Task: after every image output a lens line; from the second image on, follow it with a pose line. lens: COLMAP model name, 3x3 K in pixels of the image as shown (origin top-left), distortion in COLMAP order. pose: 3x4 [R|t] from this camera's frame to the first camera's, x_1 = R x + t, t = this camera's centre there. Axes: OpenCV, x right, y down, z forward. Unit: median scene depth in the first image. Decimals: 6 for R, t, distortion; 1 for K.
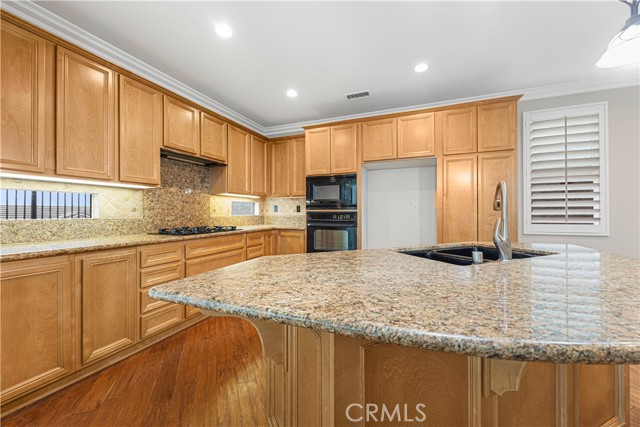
lens RADIAL K [[246.5, 0, 319.1], [0, 246.5, 213.9], [0, 0, 1]] dist [-0.000656, 0.000101]
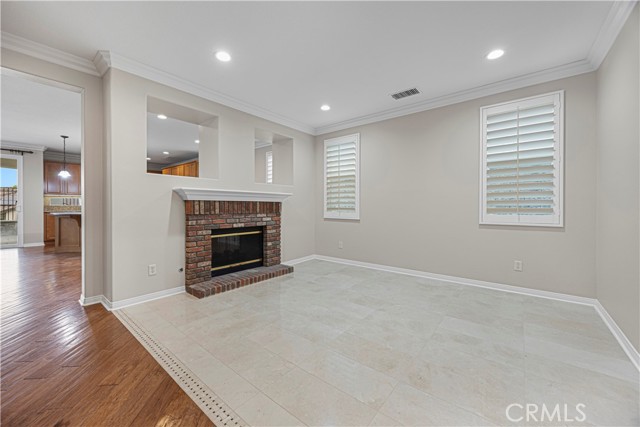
lens RADIAL K [[246.5, 0, 299.0], [0, 246.5, 206.9], [0, 0, 1]] dist [-0.000656, 0.000101]
pose [[0.944422, 0.005163, -0.328694, 1.179185], [-0.007202, 0.999962, -0.004986, 0.018357], [0.328656, 0.007077, 0.944423, -0.536351]]
